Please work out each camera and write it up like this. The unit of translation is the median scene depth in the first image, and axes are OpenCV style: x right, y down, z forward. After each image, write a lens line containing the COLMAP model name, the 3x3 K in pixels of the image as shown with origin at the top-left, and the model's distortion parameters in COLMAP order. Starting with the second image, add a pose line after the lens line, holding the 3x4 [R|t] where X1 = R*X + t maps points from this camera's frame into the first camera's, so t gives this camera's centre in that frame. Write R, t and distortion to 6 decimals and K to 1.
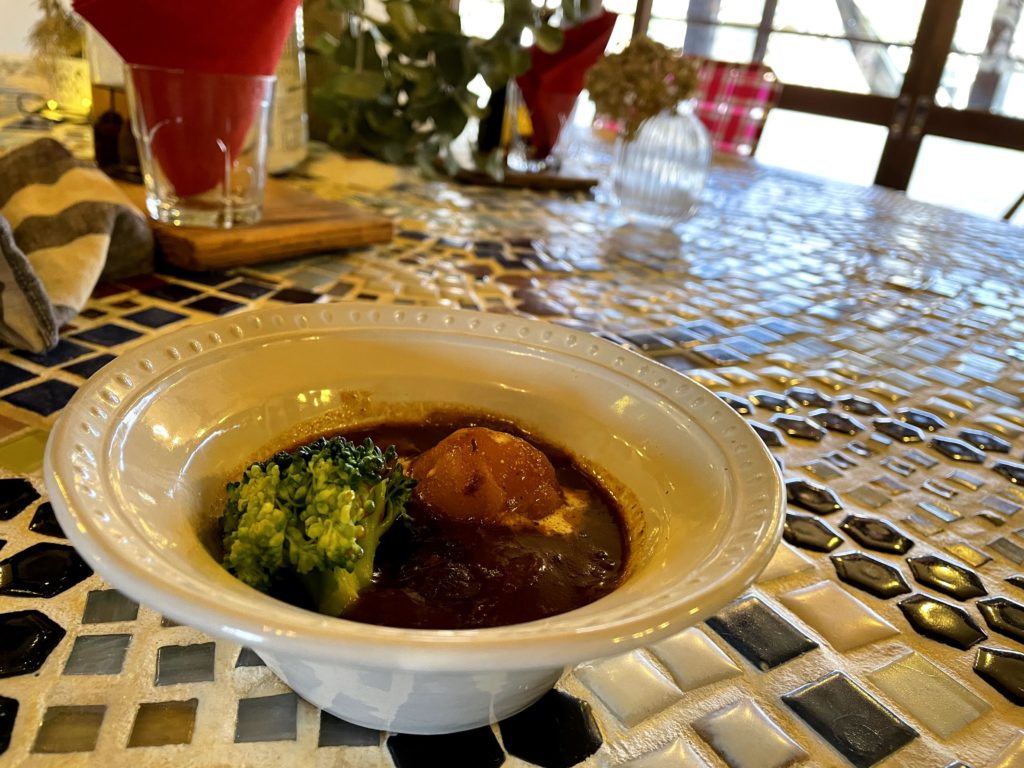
lens RADIAL K [[797.7, 0, 512.0], [0, 797.7, 384.0], [0, 0, 1]] dist [0.074845, -0.116776]
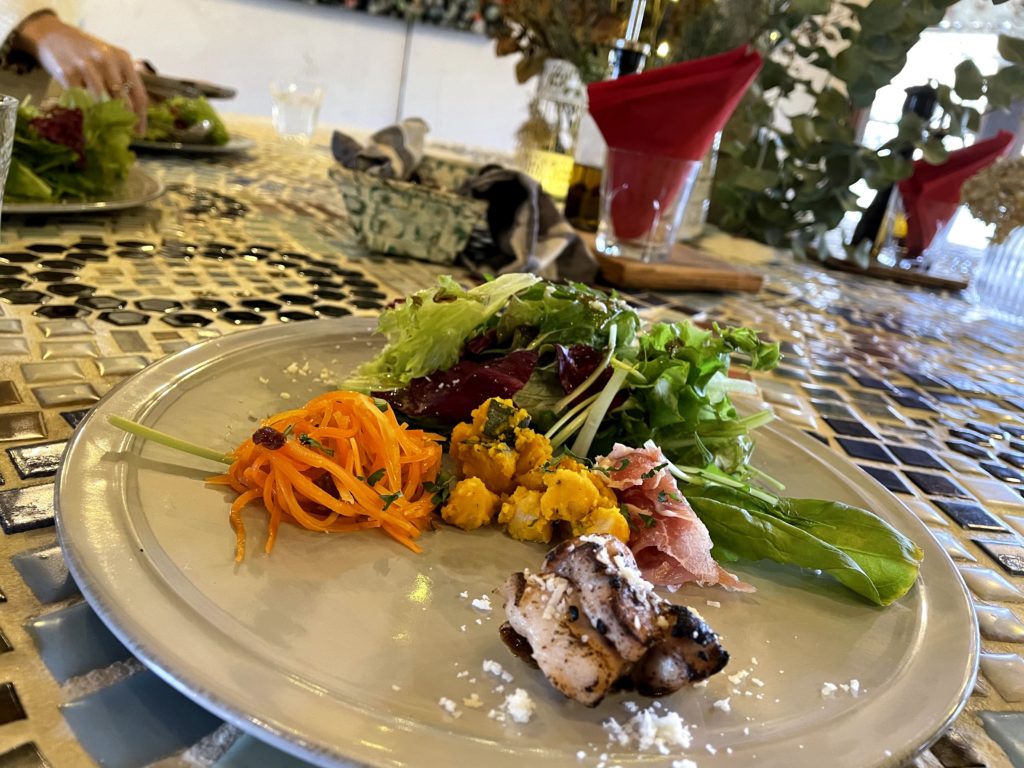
lens RADIAL K [[797.7, 0, 512.0], [0, 797.7, 384.0], [0, 0, 1]] dist [0.074845, -0.116776]
pose [[0.896208, 0.170533, -0.409548, 0.034480], [-0.220692, 0.972210, -0.078115, 0.113415], [0.384846, 0.160391, 0.908938, -0.221656]]
